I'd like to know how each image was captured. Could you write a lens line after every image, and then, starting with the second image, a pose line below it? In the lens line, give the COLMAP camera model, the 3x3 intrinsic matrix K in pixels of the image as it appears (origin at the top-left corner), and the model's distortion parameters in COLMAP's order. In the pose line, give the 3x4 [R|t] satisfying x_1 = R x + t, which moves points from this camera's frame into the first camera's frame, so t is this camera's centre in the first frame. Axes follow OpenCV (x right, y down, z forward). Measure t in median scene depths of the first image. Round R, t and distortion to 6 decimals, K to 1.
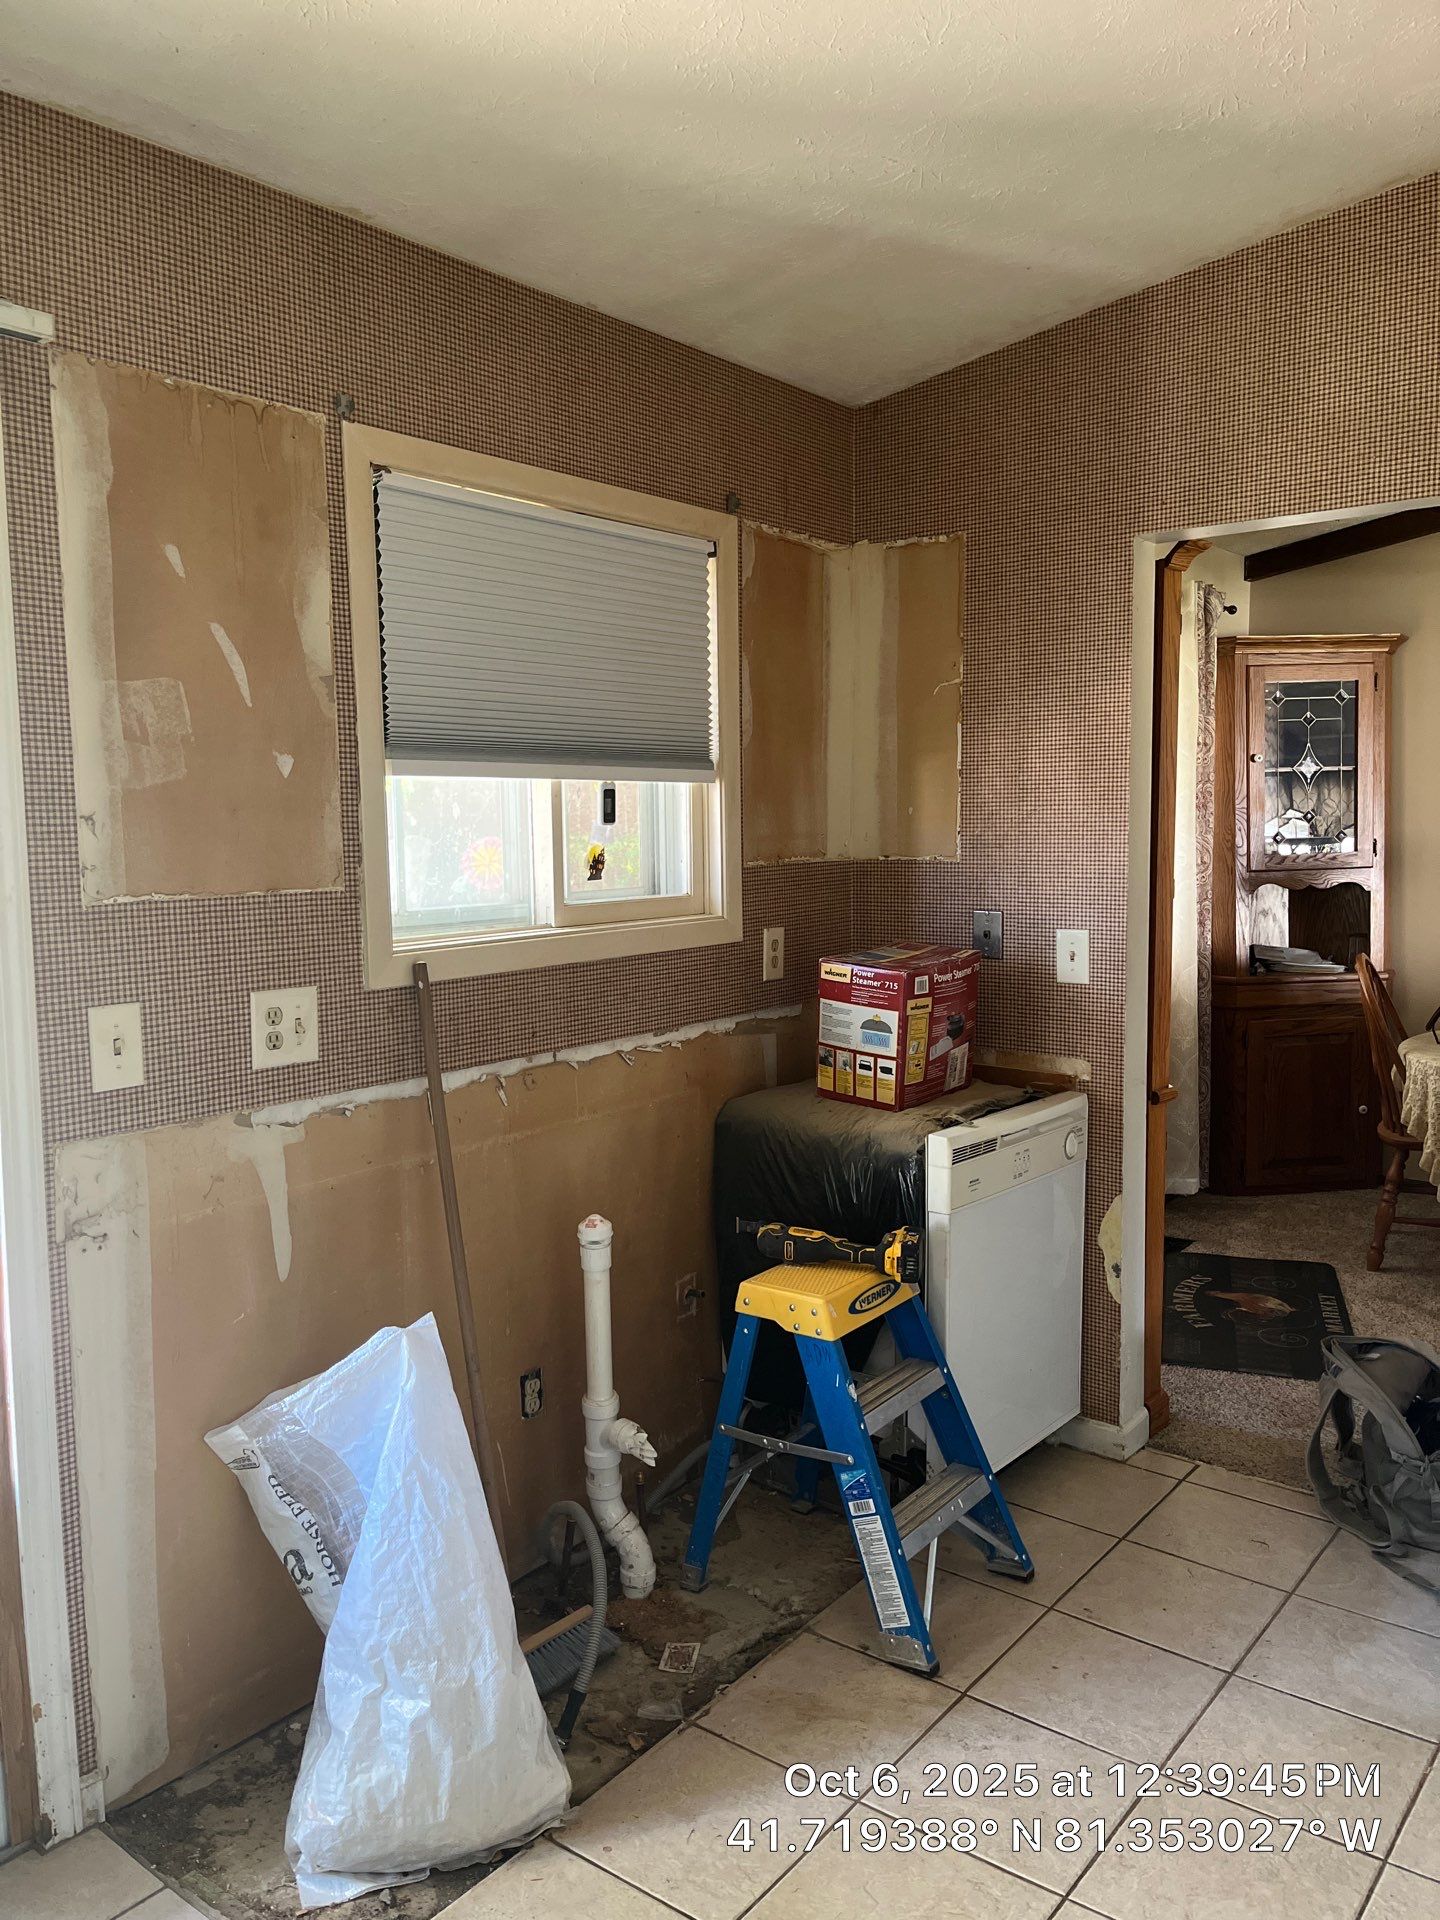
lens RADIAL K [[1472.5, 0, 717.7], [0, 1472.5, 964.6], [0, 0, 1]] dist [0.065890, -0.101973]
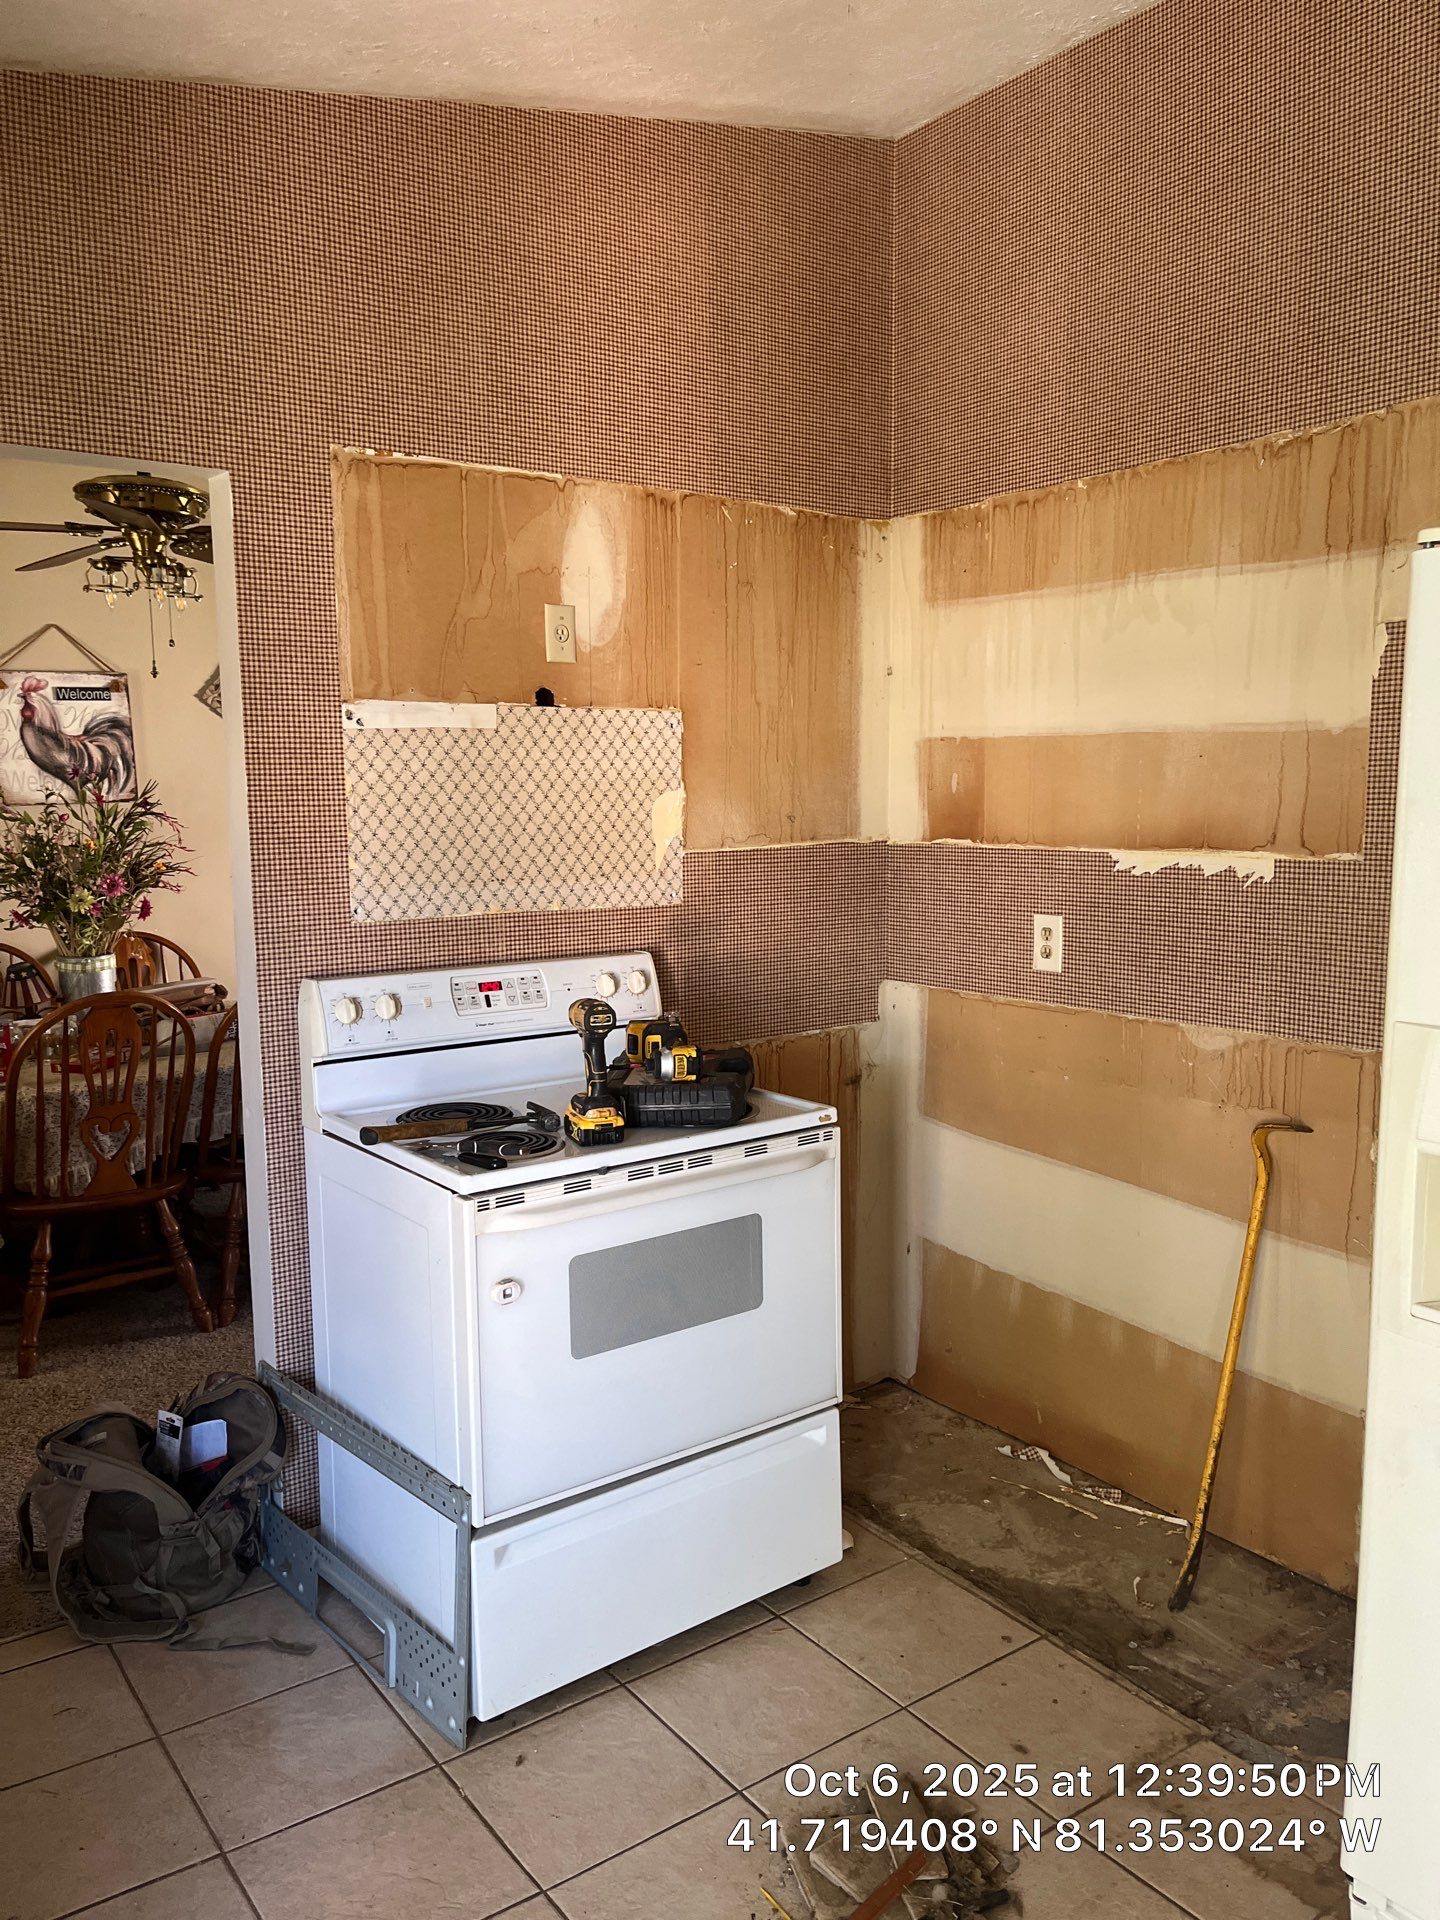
lens RADIAL K [[1472.5, 0, 727.6], [0, 1472.5, 973.1], [0, 0, 1]] dist [0.065890, -0.101973]
pose [[0.259948, -0.114190, 0.958847, -0.286453], [0.108079, 0.990184, 0.088621, -0.046846], [-0.959555, 0.080595, 0.269738, 0.418960]]
